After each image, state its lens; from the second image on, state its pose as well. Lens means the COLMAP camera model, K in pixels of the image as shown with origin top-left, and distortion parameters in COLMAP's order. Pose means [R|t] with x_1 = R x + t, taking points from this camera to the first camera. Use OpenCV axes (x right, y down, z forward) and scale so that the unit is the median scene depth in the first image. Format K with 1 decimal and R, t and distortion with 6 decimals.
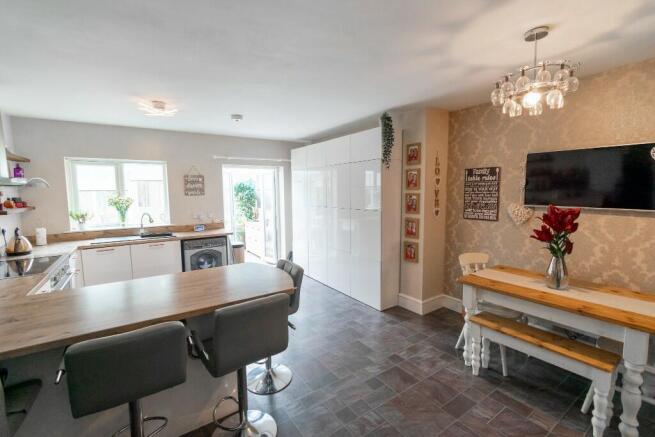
lens RADIAL K [[287.9, 0, 326.4], [0, 287.9, 215.2], [0, 0, 1]] dist [0.000172, 0.000444]
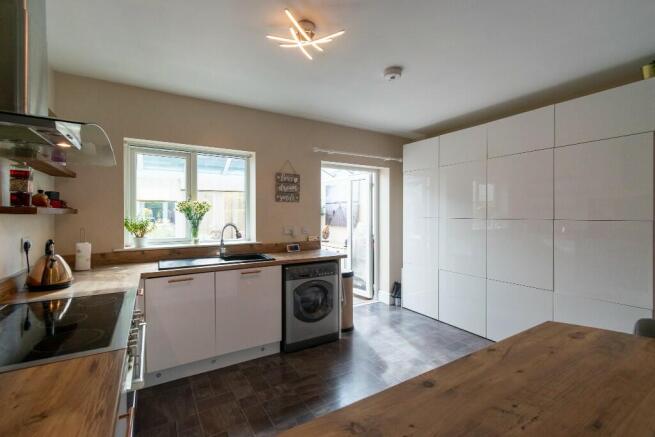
lens RADIAL K [[287.9, 0, 326.4], [0, 287.9, 215.2], [0, 0, 1]] dist [0.000172, 0.000444]
pose [[0.999034, 0.008522, -0.043107, -0.368345], [-0.012149, 0.996340, -0.084608, 0.026650], [0.042228, 0.085050, 0.995481, 0.330607]]
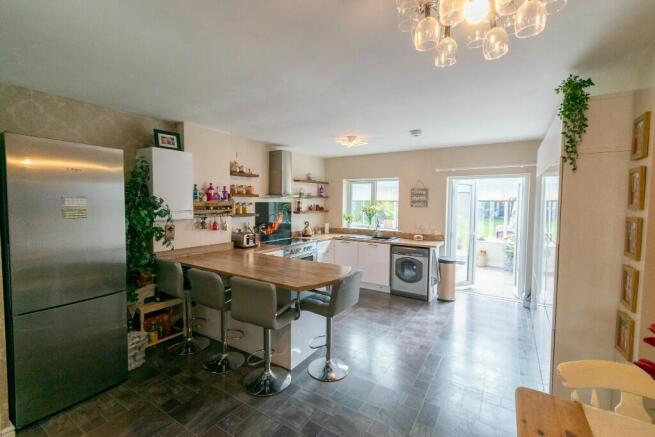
lens RADIAL K [[287.9, 0, 326.4], [0, 287.9, 215.2], [0, 0, 1]] dist [0.000172, 0.000444]
pose [[0.399615, 0.060792, -0.914665, 0.446579], [-0.092635, 0.995369, 0.025684, -0.037066], [0.911991, 0.074466, 0.403395, 0.272982]]
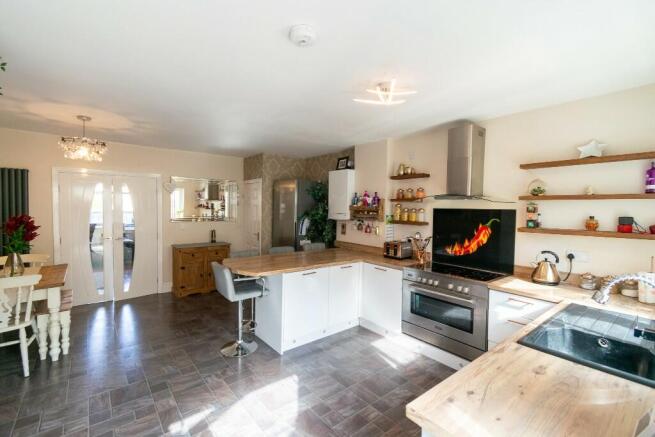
lens RADIAL K [[287.9, 0, 326.4], [0, 287.9, 215.2], [0, 0, 1]] dist [0.000172, 0.000444]
pose [[-0.995569, -0.000743, -0.094034, -0.261158], [-0.011592, 0.993313, 0.114870, -0.105619], [0.093320, 0.115451, -0.988920, 1.259868]]
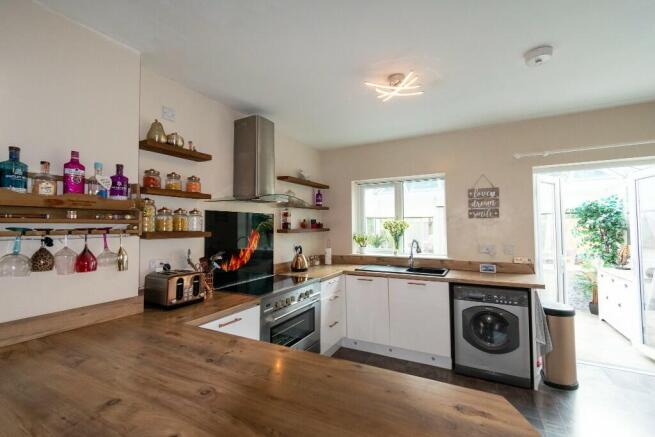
lens RADIAL K [[287.9, 0, 326.4], [0, 287.9, 215.2], [0, 0, 1]] dist [0.000172, 0.000444]
pose [[0.474694, -0.026308, -0.879757, -0.046190], [-0.073885, 0.994834, -0.069616, -0.002129], [0.877044, 0.098047, 0.470298, 0.406549]]
